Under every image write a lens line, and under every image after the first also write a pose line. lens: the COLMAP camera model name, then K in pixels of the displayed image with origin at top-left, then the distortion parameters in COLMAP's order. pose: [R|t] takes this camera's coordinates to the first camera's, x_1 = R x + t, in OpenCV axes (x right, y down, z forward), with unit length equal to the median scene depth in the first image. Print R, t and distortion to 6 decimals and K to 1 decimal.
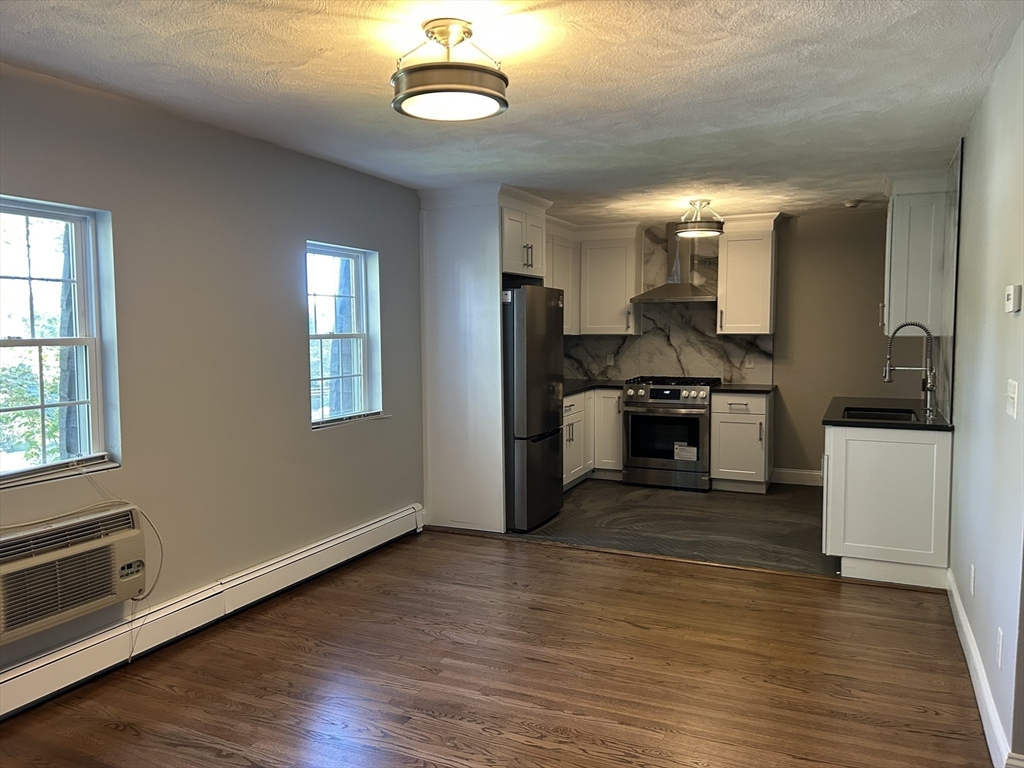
lens RADIAL K [[762.0, 0, 493.4], [0, 762.0, 376.8], [0, 0, 1]] dist [0.070945, -0.104949]
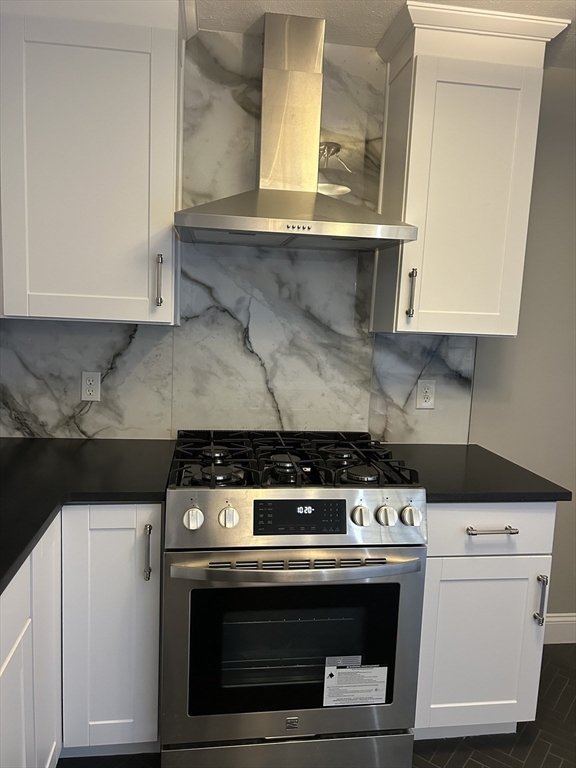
lens RADIAL K [[571.5, 0, 288.9], [0, 571.5, 385.9], [0, 0, 1]] dist [0.070945, -0.104949]
pose [[0.836006, -0.029997, 0.547900, 0.087860], [-0.009689, 0.997542, 0.069398, -0.048516], [-0.548635, -0.063326, 0.833660, 0.790843]]
